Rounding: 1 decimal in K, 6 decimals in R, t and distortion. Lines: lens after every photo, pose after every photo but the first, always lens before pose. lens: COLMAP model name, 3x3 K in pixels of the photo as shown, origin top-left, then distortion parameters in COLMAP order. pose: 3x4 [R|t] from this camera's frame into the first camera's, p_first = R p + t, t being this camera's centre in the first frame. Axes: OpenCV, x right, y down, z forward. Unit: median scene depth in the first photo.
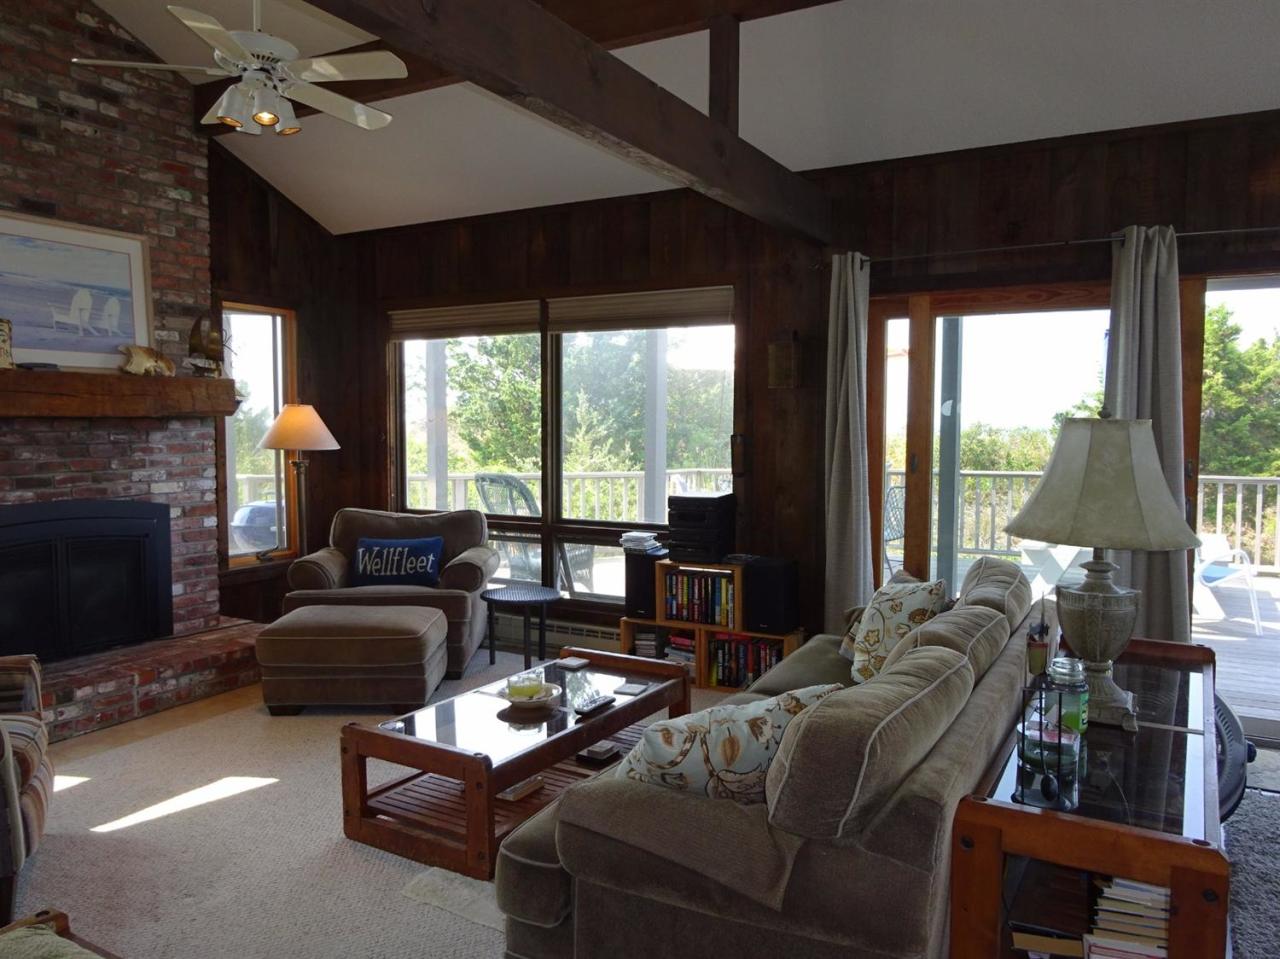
lens RADIAL K [[937.2, 0, 640.7], [0, 937.2, 482.3], [0, 0, 1]] dist [-0.002927, -0.010917]
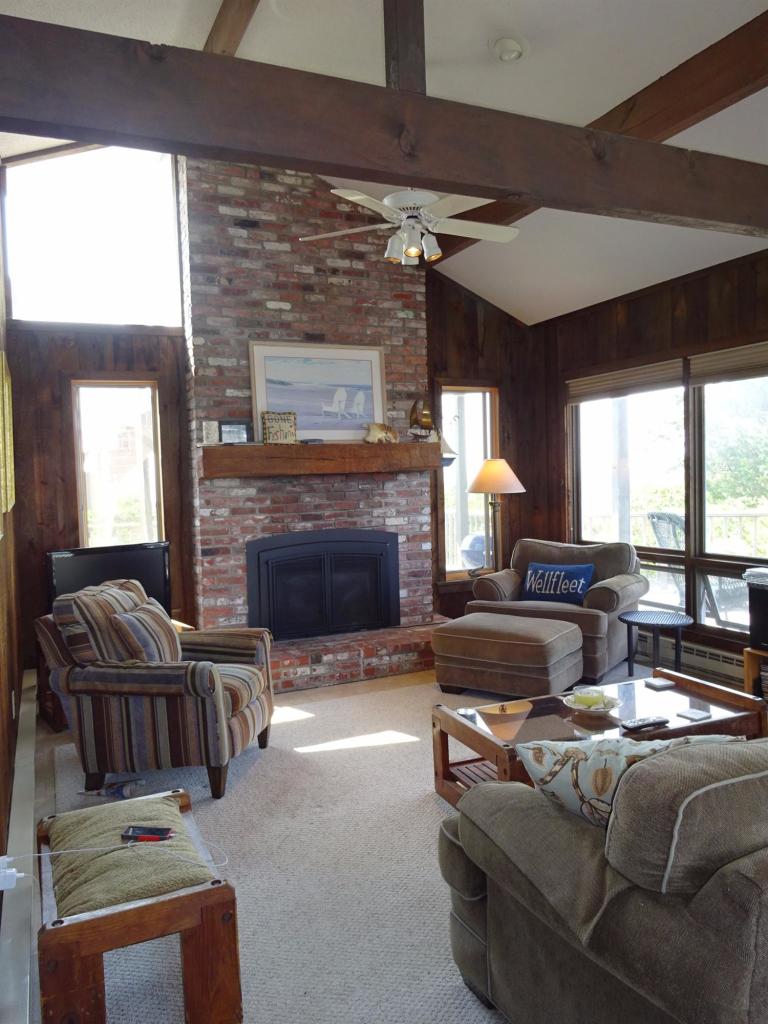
lens RADIAL K [[749.8, 0, 384.4], [0, 749.8, 507.4], [0, 0, 1]] dist [-0.002927, -0.010917]
pose [[0.804021, -0.000426, -0.594601, 0.164850], [-0.007452, 0.999914, -0.010793, -0.002987], [0.594554, 0.013109, 0.803949, 0.076219]]
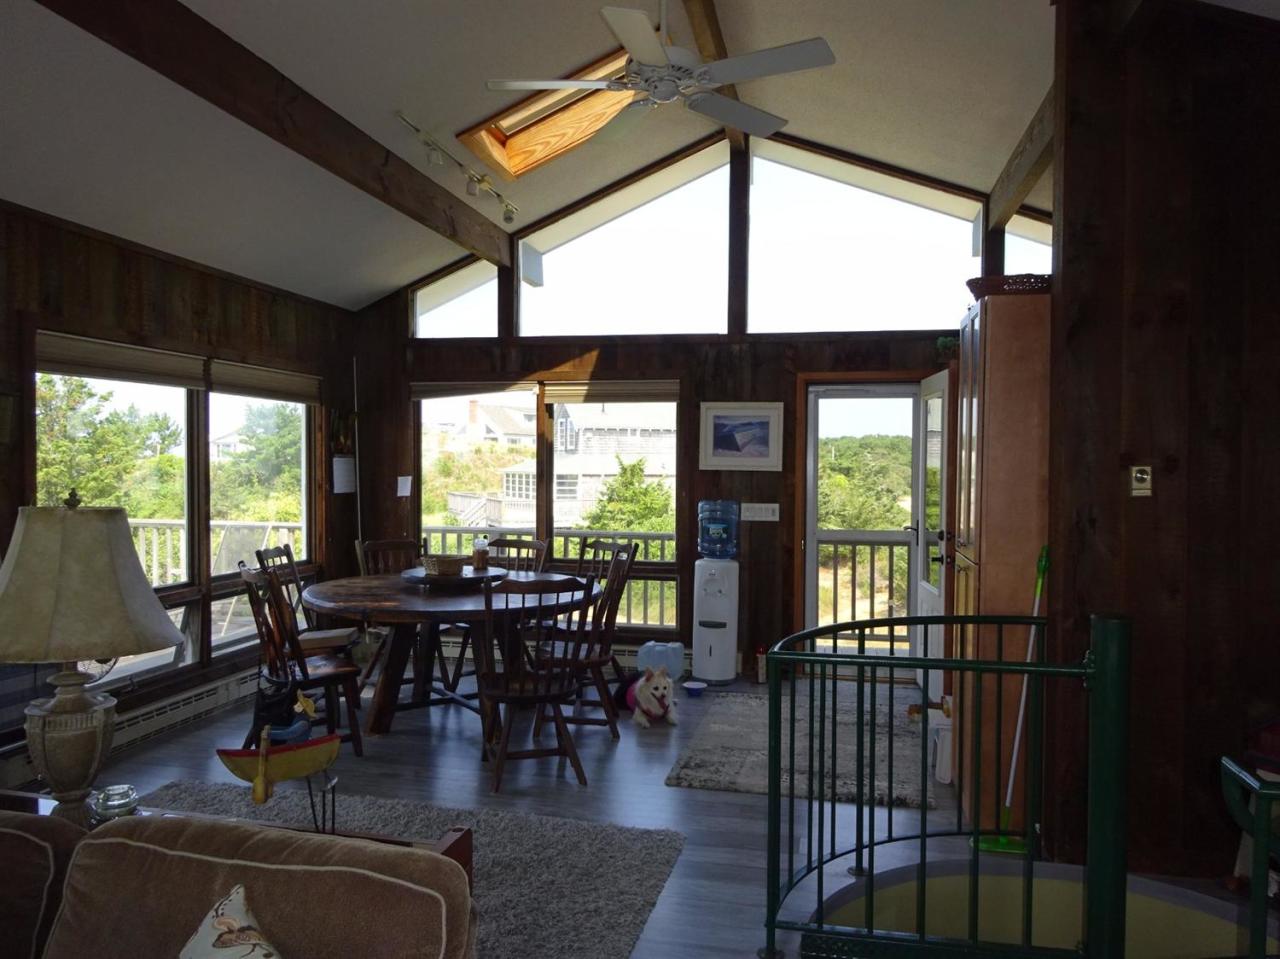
lens RADIAL K [[937.2, 0, 640.7], [0, 937.2, 479.6], [0, 0, 1]] dist [-0.002927, -0.010917]
pose [[-0.312368, -0.025900, 0.949608, -1.395768], [0.048599, 0.997884, 0.043203, -0.102534], [-0.948717, 0.059646, -0.310448, 1.037615]]
